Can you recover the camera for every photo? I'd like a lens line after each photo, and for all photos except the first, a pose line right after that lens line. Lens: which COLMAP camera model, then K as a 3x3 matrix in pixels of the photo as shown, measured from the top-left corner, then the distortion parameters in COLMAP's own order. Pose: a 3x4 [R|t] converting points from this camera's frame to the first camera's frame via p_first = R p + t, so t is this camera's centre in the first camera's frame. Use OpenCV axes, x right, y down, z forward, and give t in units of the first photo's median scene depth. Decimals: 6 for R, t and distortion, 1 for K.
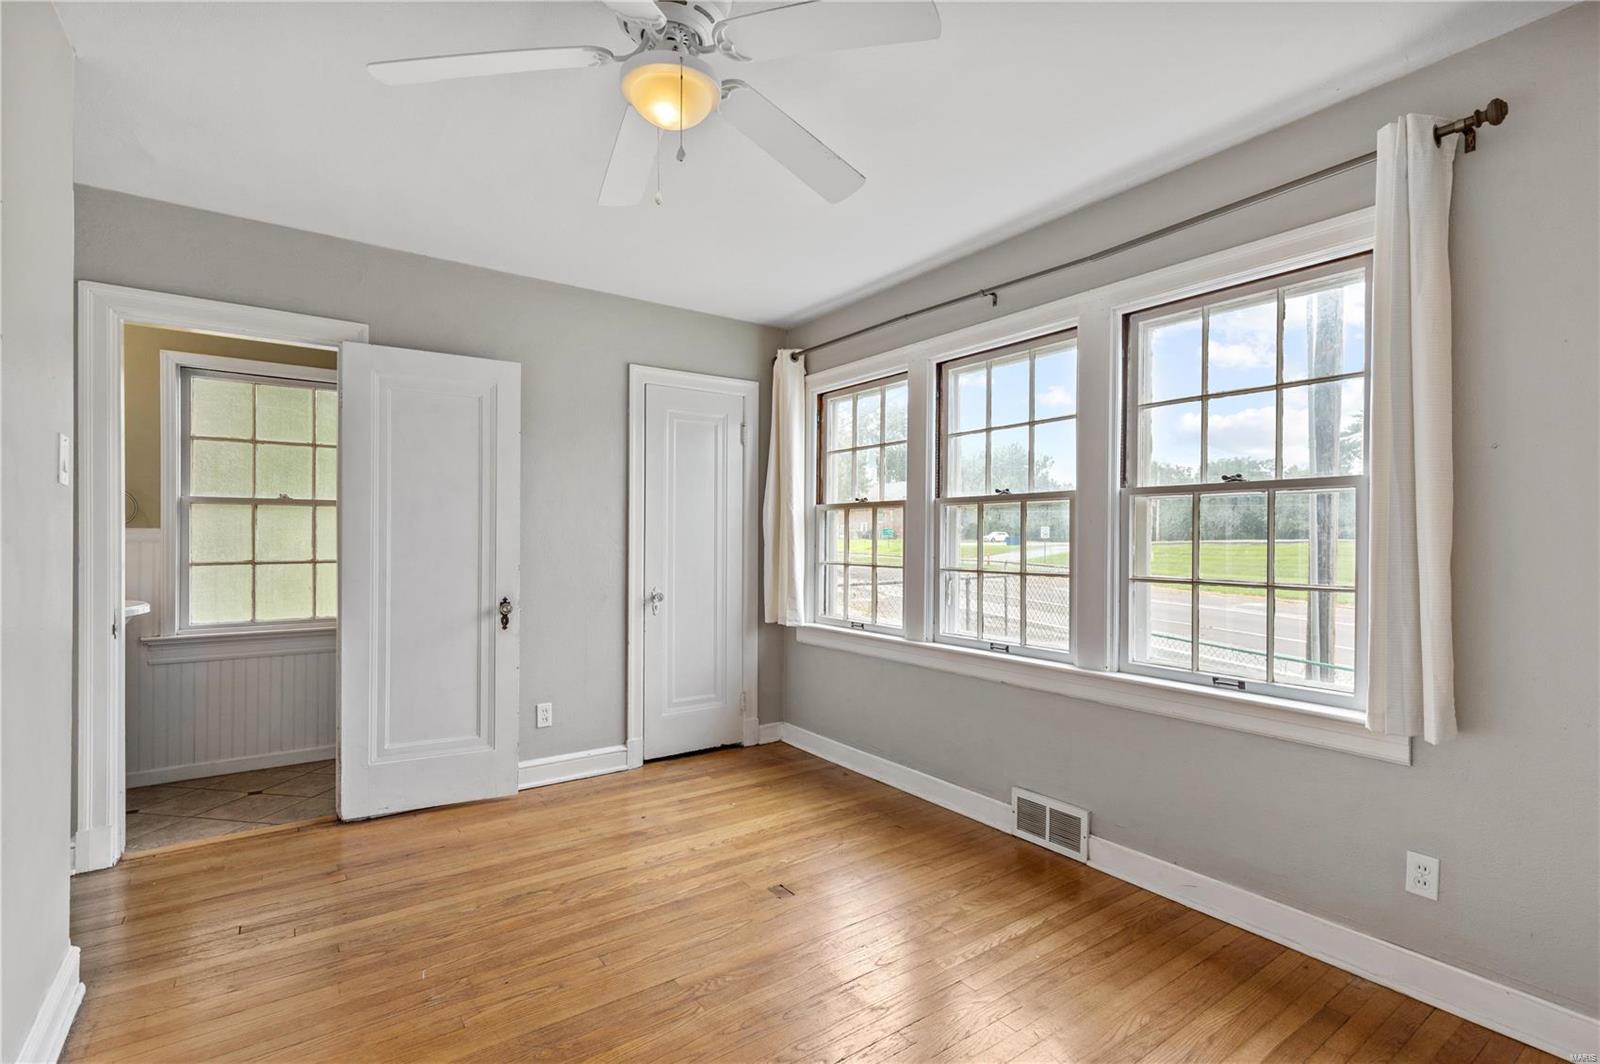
lens RADIAL K [[735.8, 0, 793.2], [0, 735.8, 539.5], [0, 0, 1]] dist [0.007550, -0.000672]
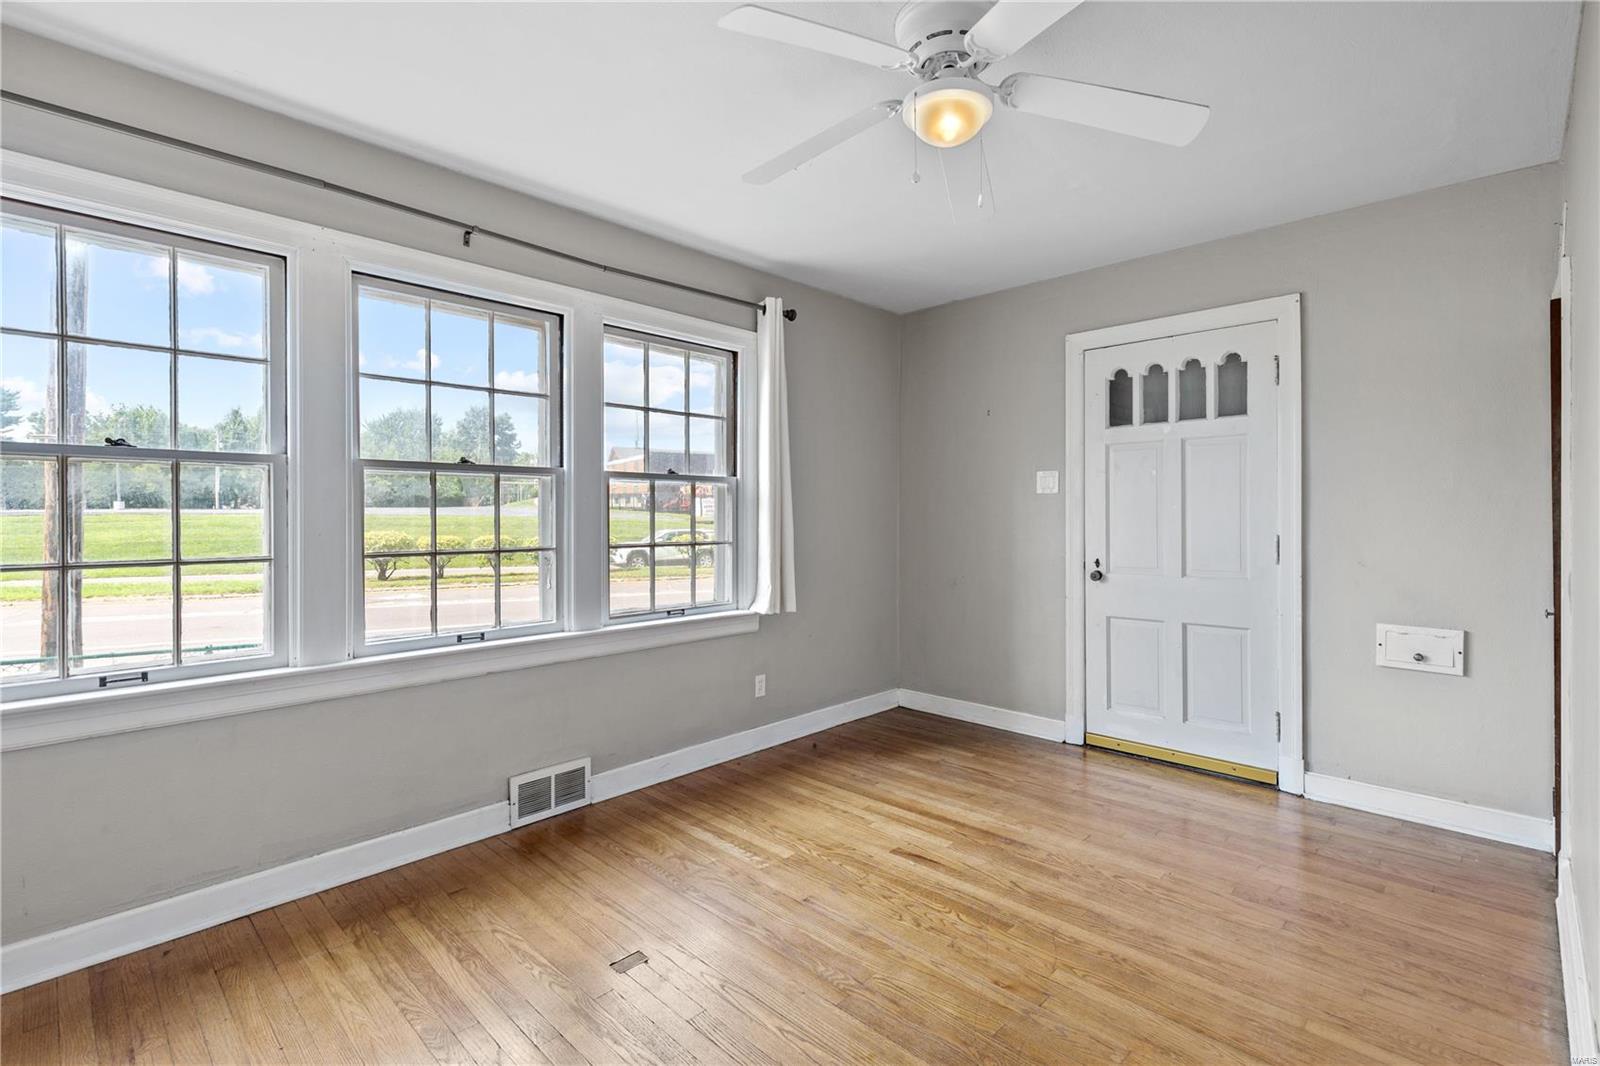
lens RADIAL K [[735.8, 0, 800.1], [0, 735.8, 520.8], [0, 0, 1]] dist [0.007550, -0.000672]
pose [[-0.186554, -0.008286, 0.982410, -0.792617], [0.007364, 0.999925, 0.009833, 0.002218], [-0.982417, 0.009069, -0.186479, 0.934752]]
